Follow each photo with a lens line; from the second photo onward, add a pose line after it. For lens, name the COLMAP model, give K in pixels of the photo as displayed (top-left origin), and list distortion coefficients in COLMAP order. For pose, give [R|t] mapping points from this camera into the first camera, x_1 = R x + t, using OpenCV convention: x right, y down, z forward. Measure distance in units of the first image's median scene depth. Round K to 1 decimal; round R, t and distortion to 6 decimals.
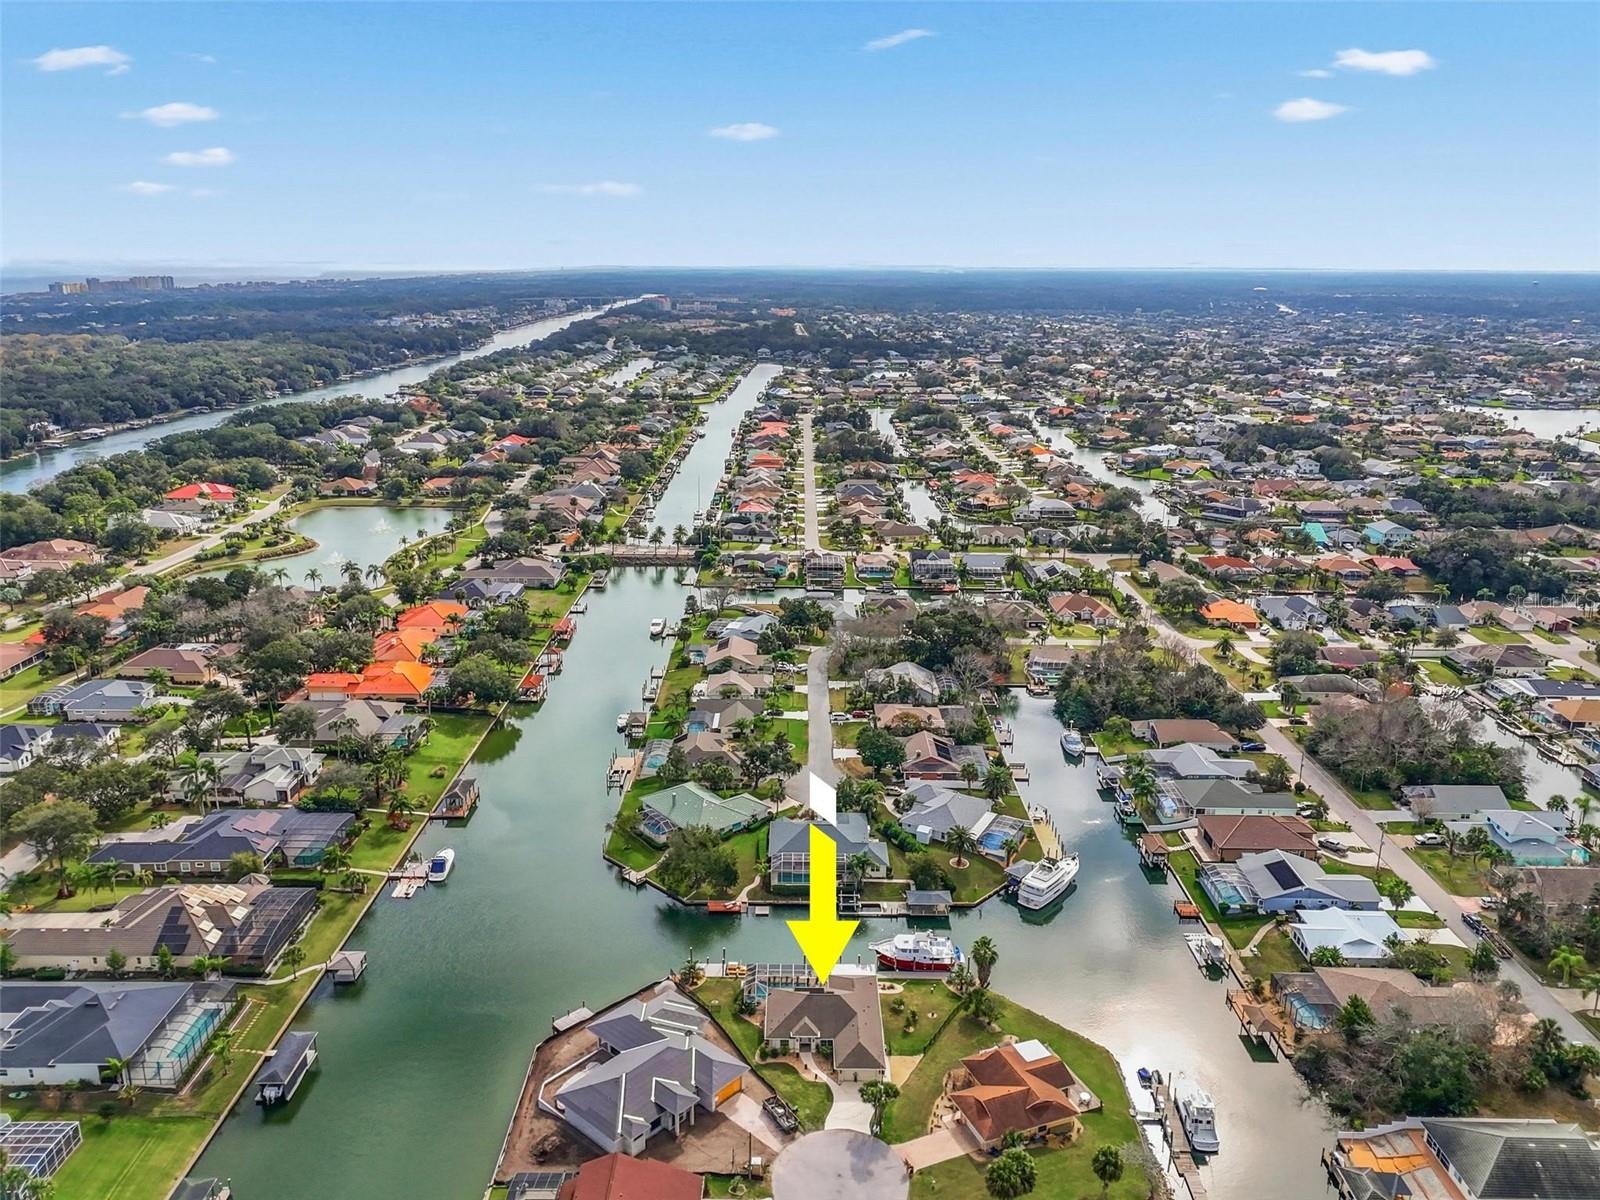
lens RADIAL K [[1169.9, 0, 800.7], [0, 1169.9, 604.9], [0, 0, 1]] dist [0.077610, -0.072313]
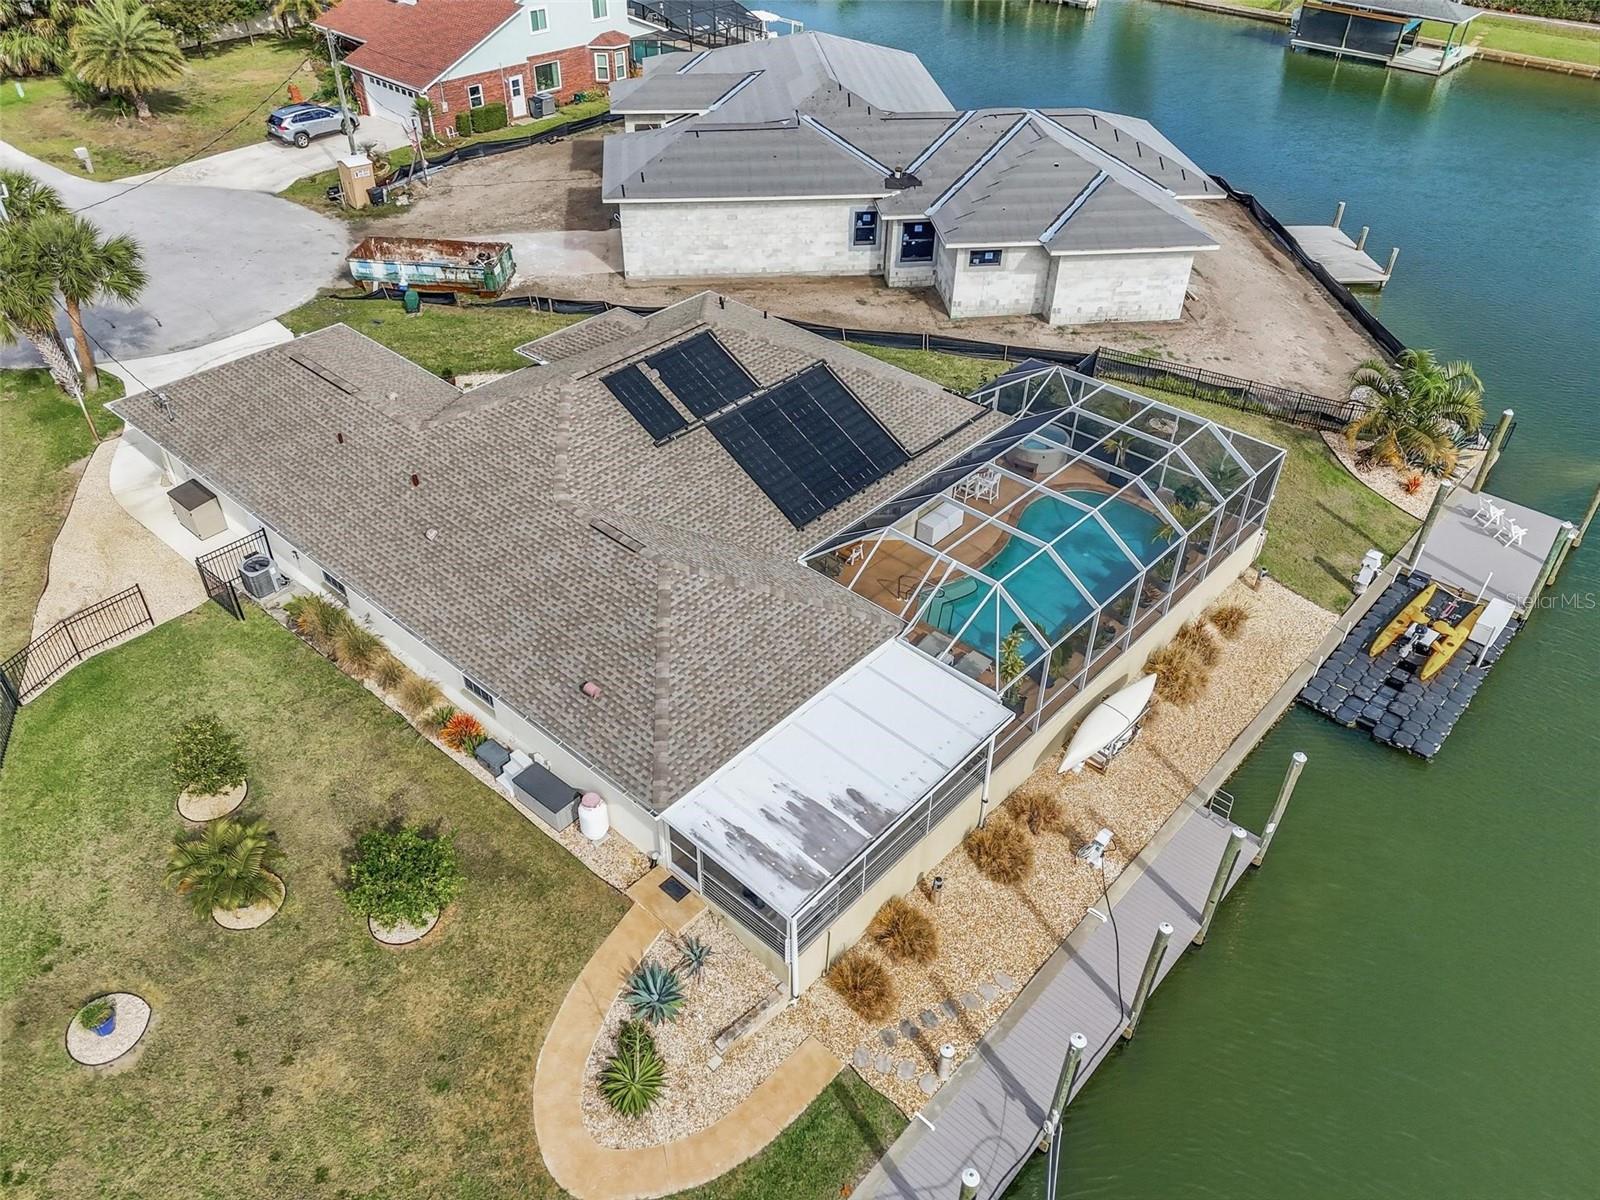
lens RADIAL K [[1169.9, 0, 800.7], [0, 1169.9, 604.9], [0, 0, 1]] dist [0.077610, -0.072313]
pose [[-0.664692, 0.450773, -0.595808, 0.074523], [-0.231202, 0.634224, 0.737771, 0.137601], [0.710443, 0.628143, -0.317344, 0.672211]]
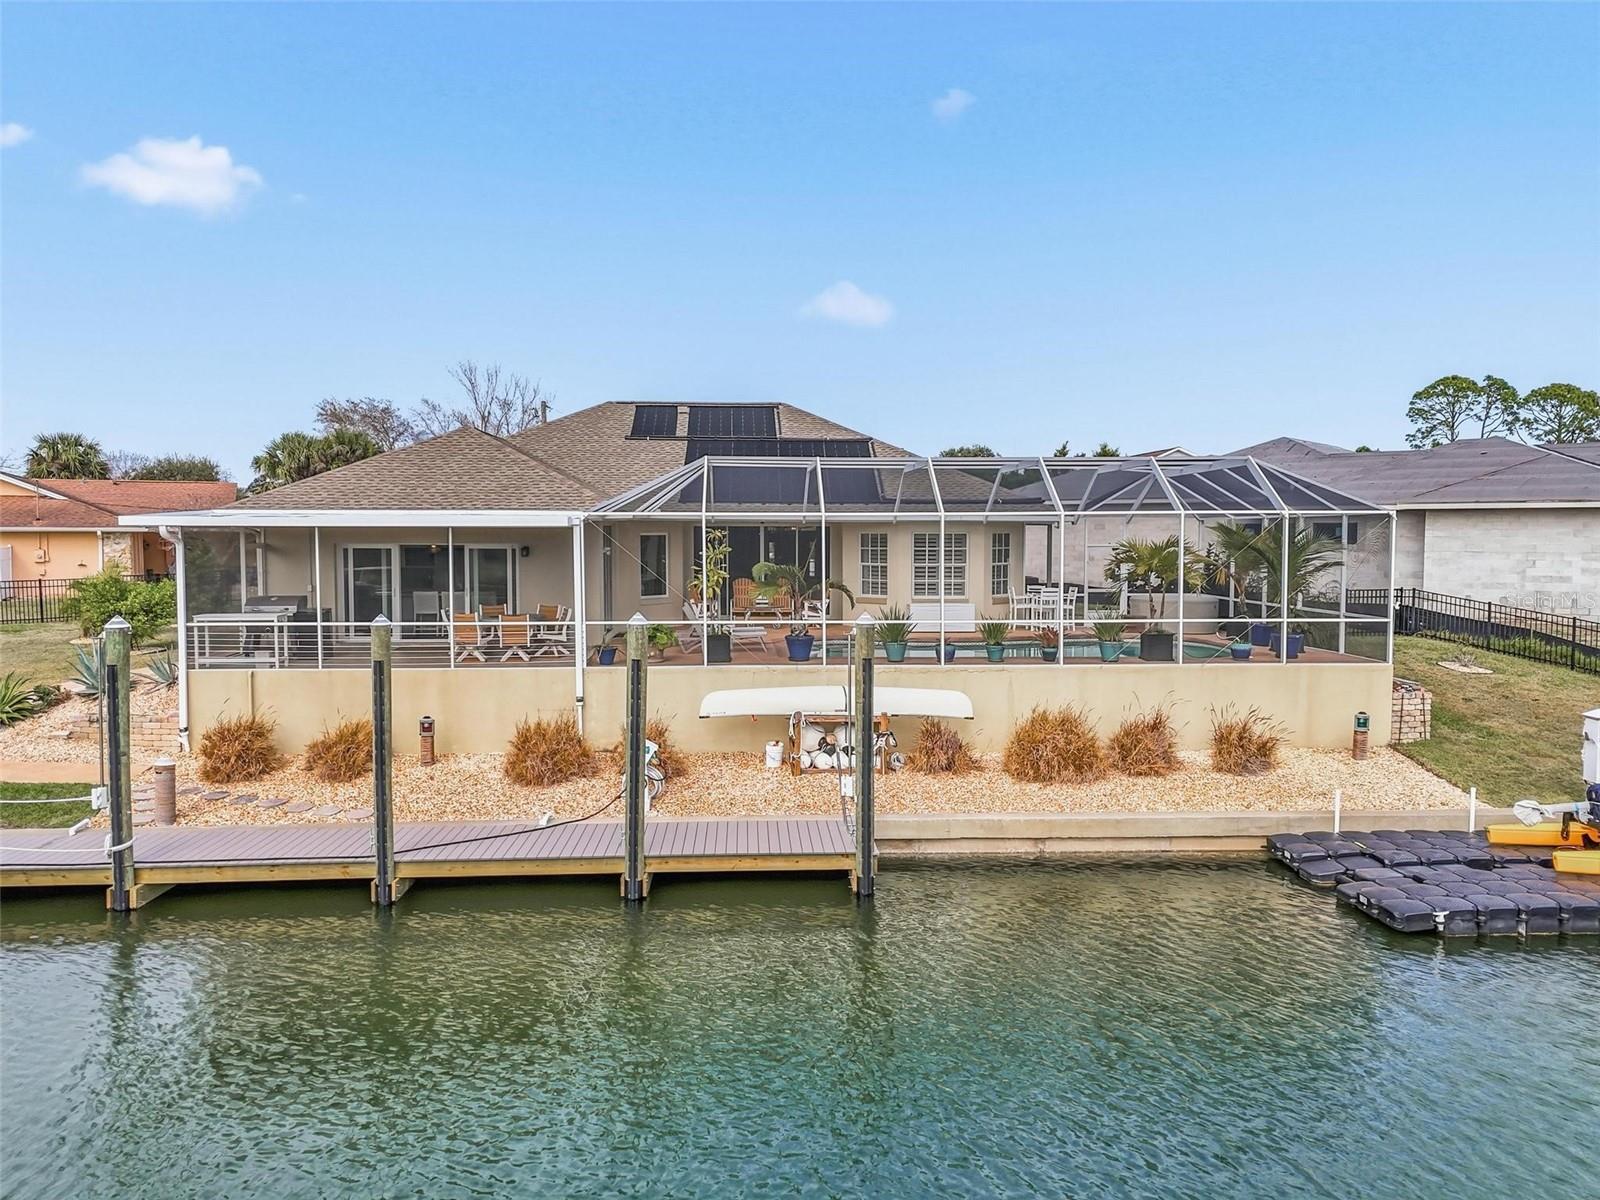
lens RADIAL K [[1169.9, 0, 800.7], [0, 1169.9, 604.9], [0, 0, 1]] dist [0.077610, -0.072313]
pose [[-0.998669, -0.002710, -0.051500, 0.007796], [-0.020321, 0.938507, 0.344663, 0.182669], [0.047399, 0.345251, -0.937313, 0.725110]]
